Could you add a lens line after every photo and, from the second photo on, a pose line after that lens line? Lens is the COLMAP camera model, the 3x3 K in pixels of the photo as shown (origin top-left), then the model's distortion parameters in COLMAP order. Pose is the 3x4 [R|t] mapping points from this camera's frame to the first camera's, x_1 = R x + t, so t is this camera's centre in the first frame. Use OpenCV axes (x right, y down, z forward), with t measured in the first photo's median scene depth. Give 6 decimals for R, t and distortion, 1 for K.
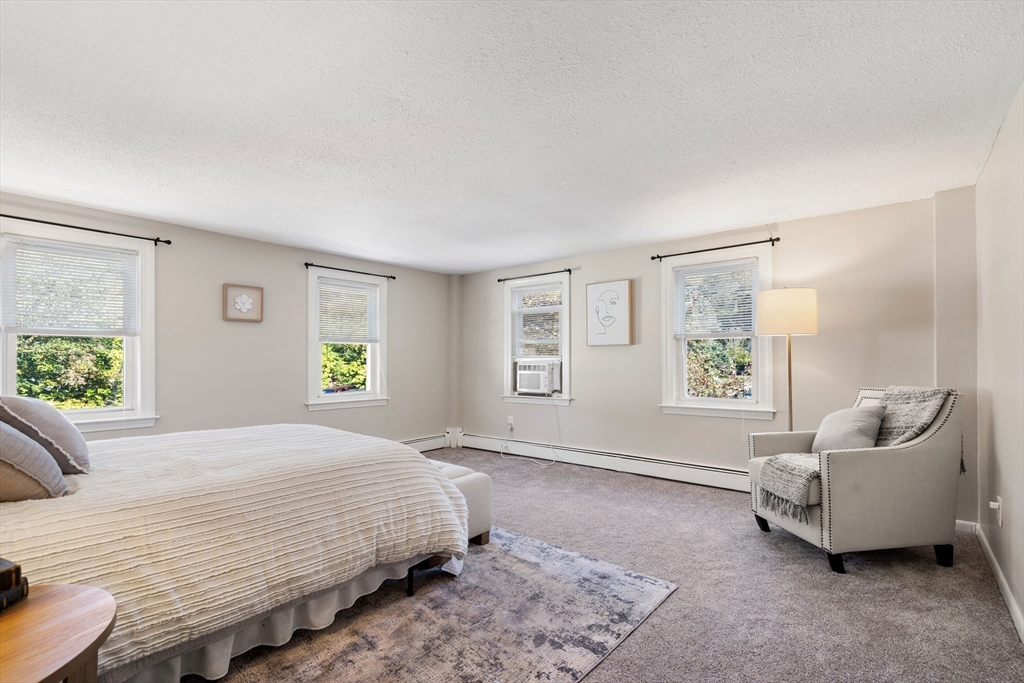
lens RADIAL K [[478.2, 0, 512.6], [0, 478.2, 347.5], [0, 0, 1]] dist [0.002203, 0.000707]
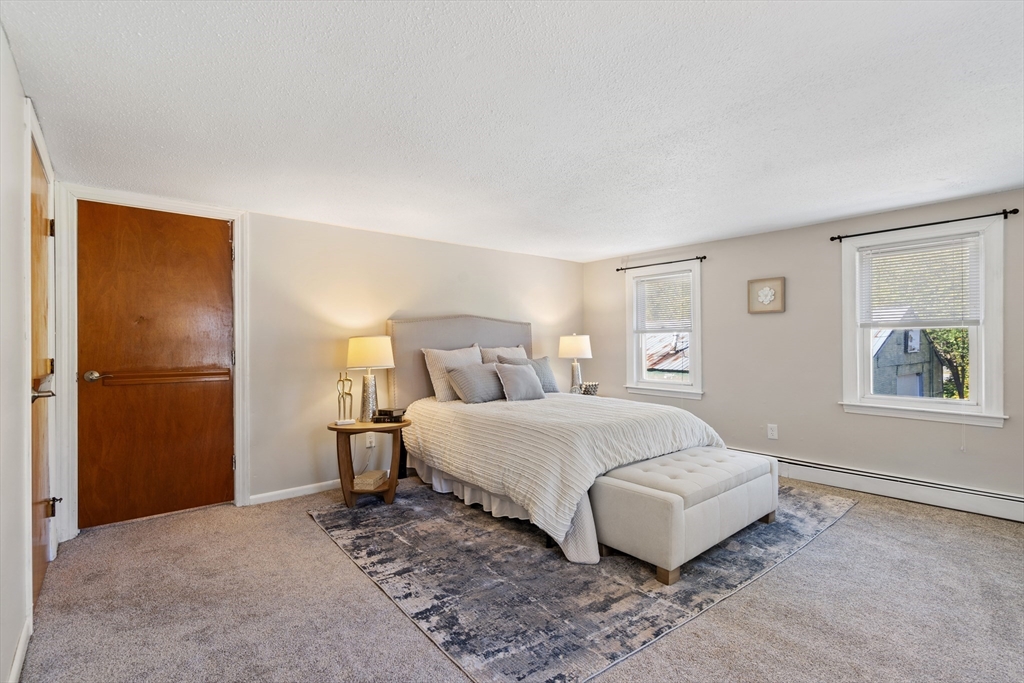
lens RADIAL K [[478.2, 0, 512.6], [0, 478.2, 347.5], [0, 0, 1]] dist [0.002203, 0.000707]
pose [[-0.188973, 0.005179, -0.981969, 0.576190], [0.021063, 0.999777, 0.001219, 0.006995], [0.981756, -0.020453, -0.189040, 0.675082]]
